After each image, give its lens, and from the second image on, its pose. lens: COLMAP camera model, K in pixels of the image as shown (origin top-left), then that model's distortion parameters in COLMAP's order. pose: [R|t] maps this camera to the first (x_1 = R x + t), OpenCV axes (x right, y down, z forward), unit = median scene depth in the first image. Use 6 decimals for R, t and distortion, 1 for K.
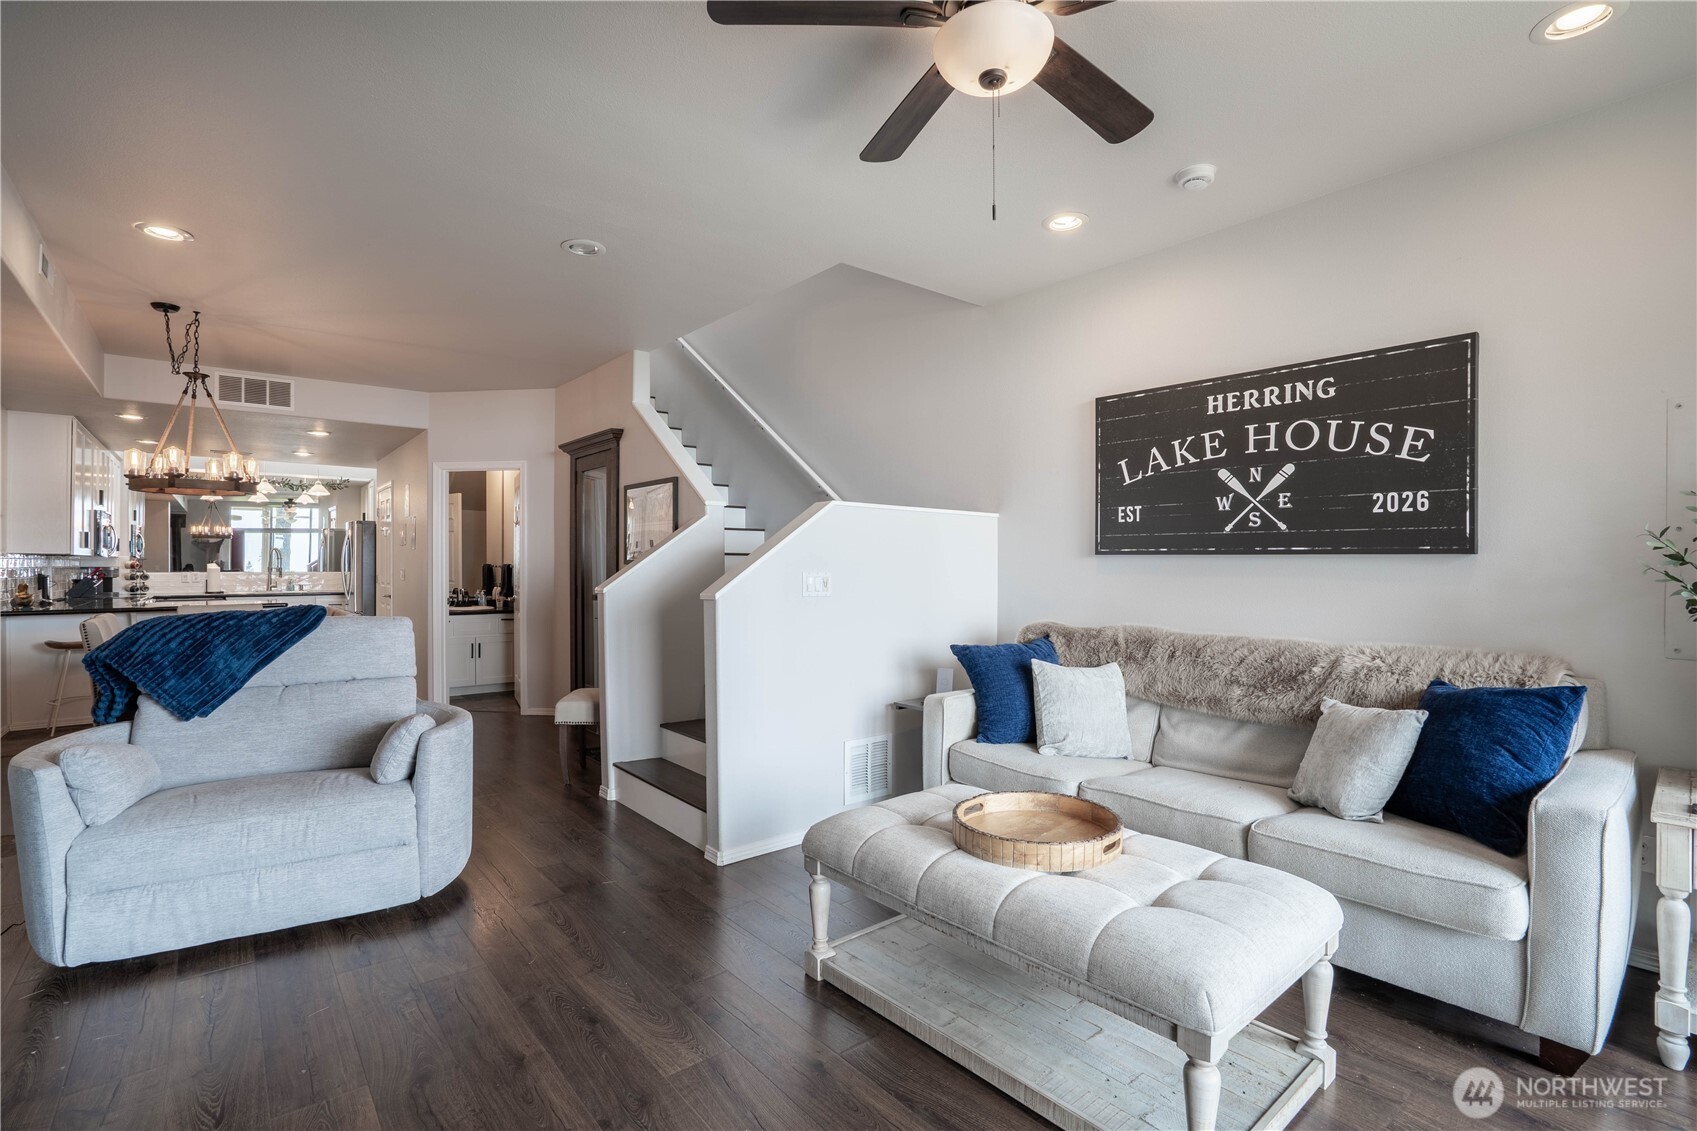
lens RADIAL K [[811.5, 0, 893.9], [0, 811.5, 574.4], [0, 0, 1]] dist [-0.015891, 0.004795]
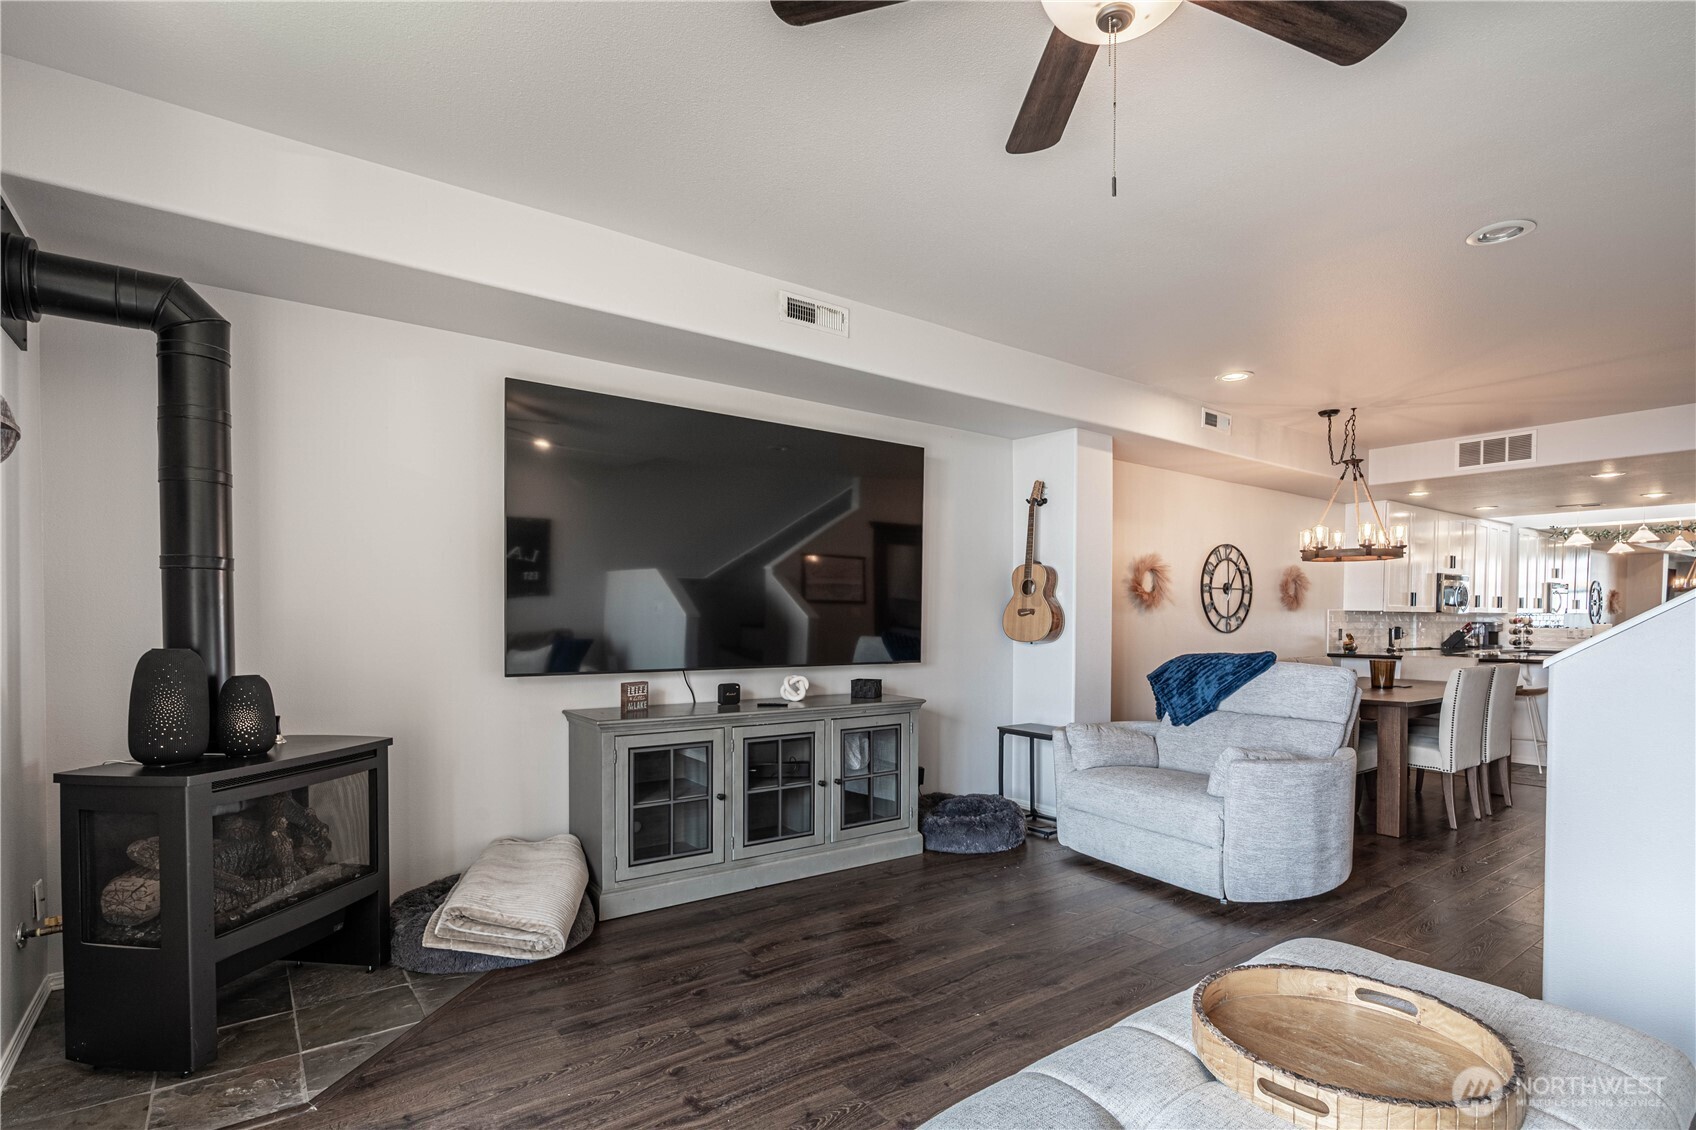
lens RADIAL K [[811.0, 0, 825.5], [0, 811.0, 640.8], [0, 0, 1]] dist [-0.015891, 0.004795]
pose [[-0.094071, 0.029894, -0.995117, 0.315542], [-0.018131, 0.999332, 0.031734, -0.002938], [0.995400, 0.021028, -0.093466, 0.256167]]
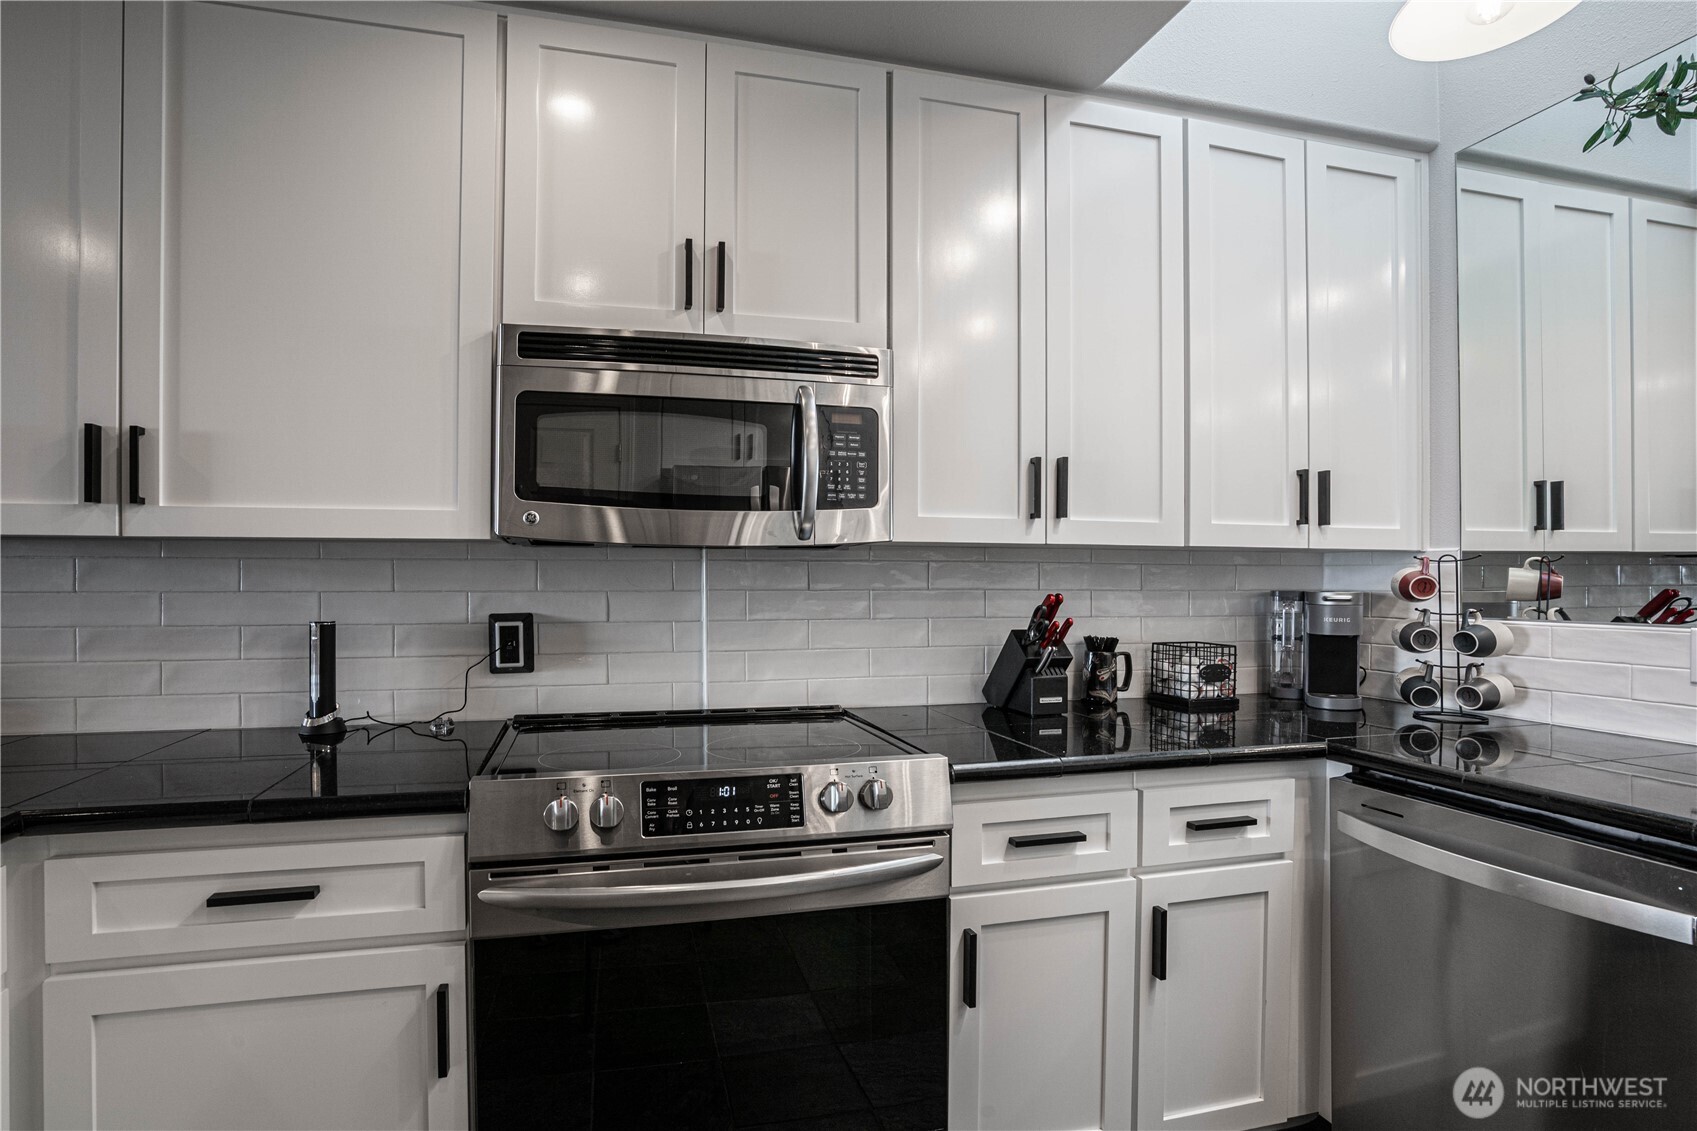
lens RADIAL K [[875.9, 0, 856.4], [0, 875.9, 556.1], [0, 0, 1]] dist [-0.030937, 0.000548]
pose [[-0.414381, -0.015509, -0.909971, -0.967895], [-0.017076, 0.999811, -0.009264, -0.021465], [0.909943, 0.011700, -0.414568, 1.394541]]
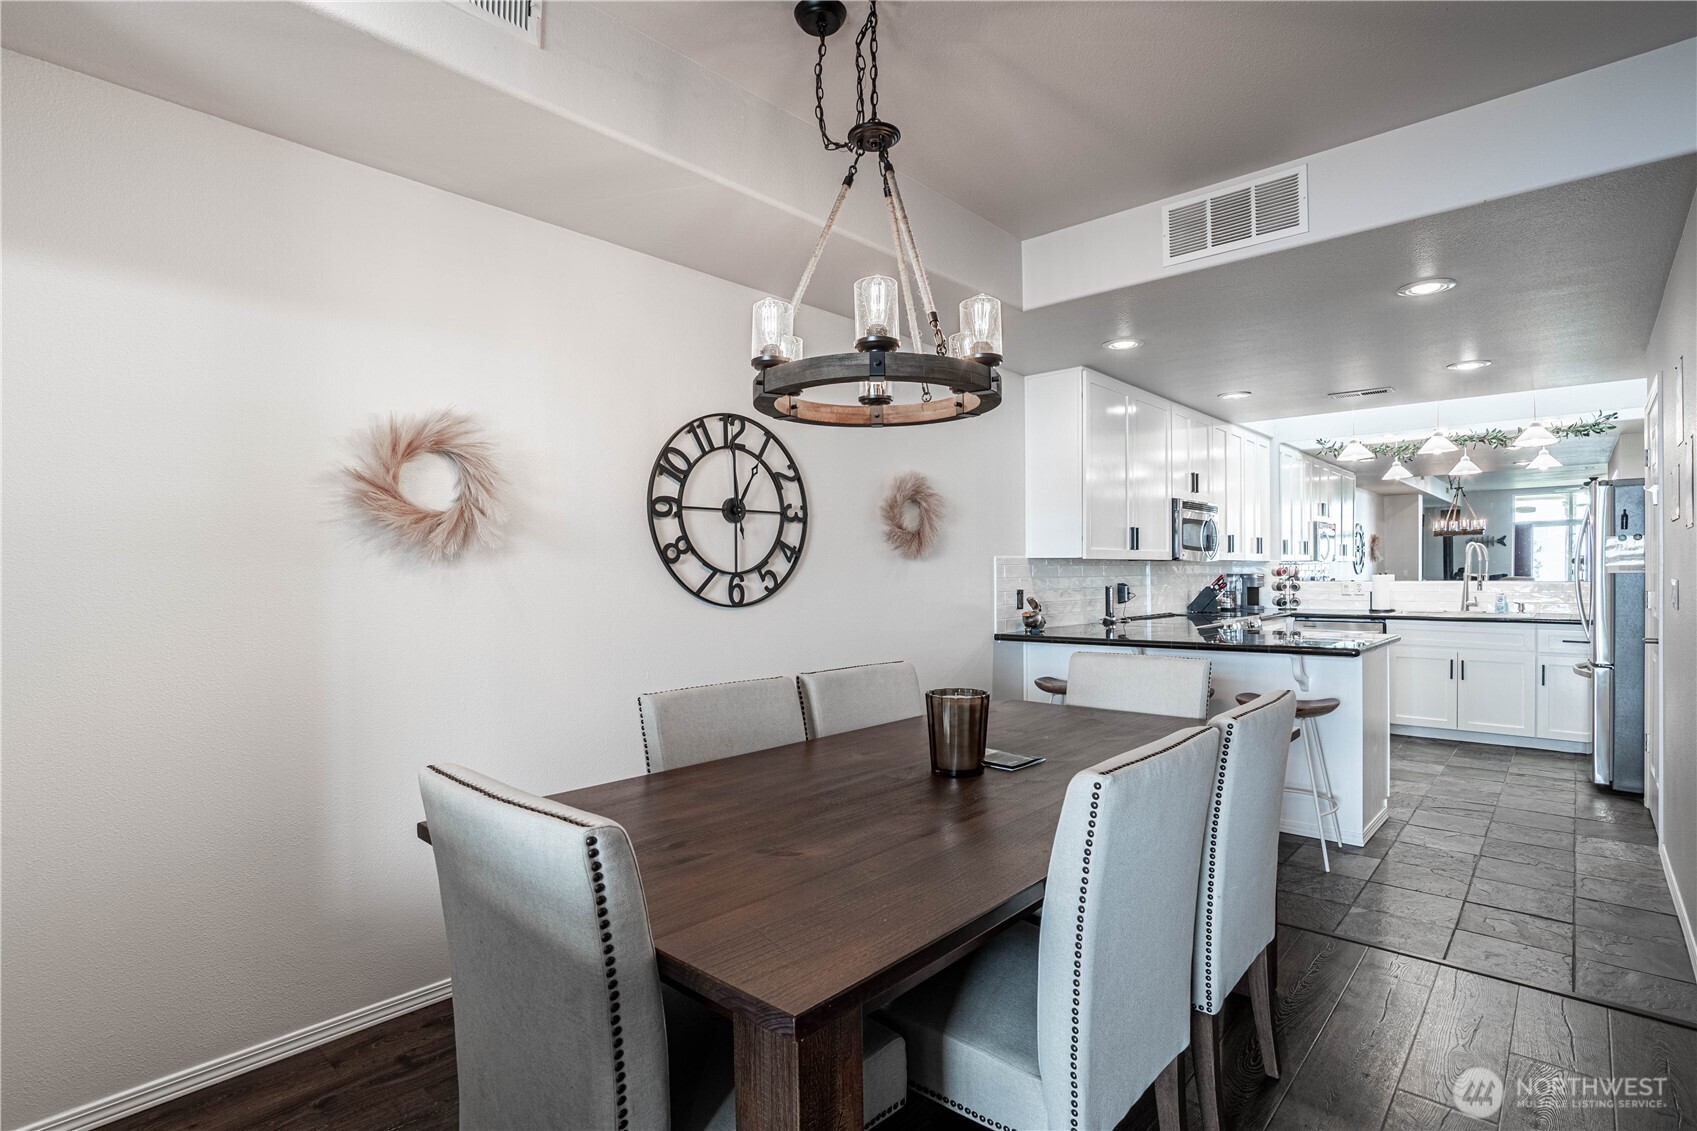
lens RADIAL K [[811.5, 0, 858.6], [0, 811.5, 577.3], [0, 0, 1]] dist [-0.015891, 0.004795]
pose [[0.134994, 0.006933, -0.990822, -0.339092], [-0.007035, 0.999957, 0.006038, -0.011261], [0.990821, 0.006155, 0.135037, 0.717980]]
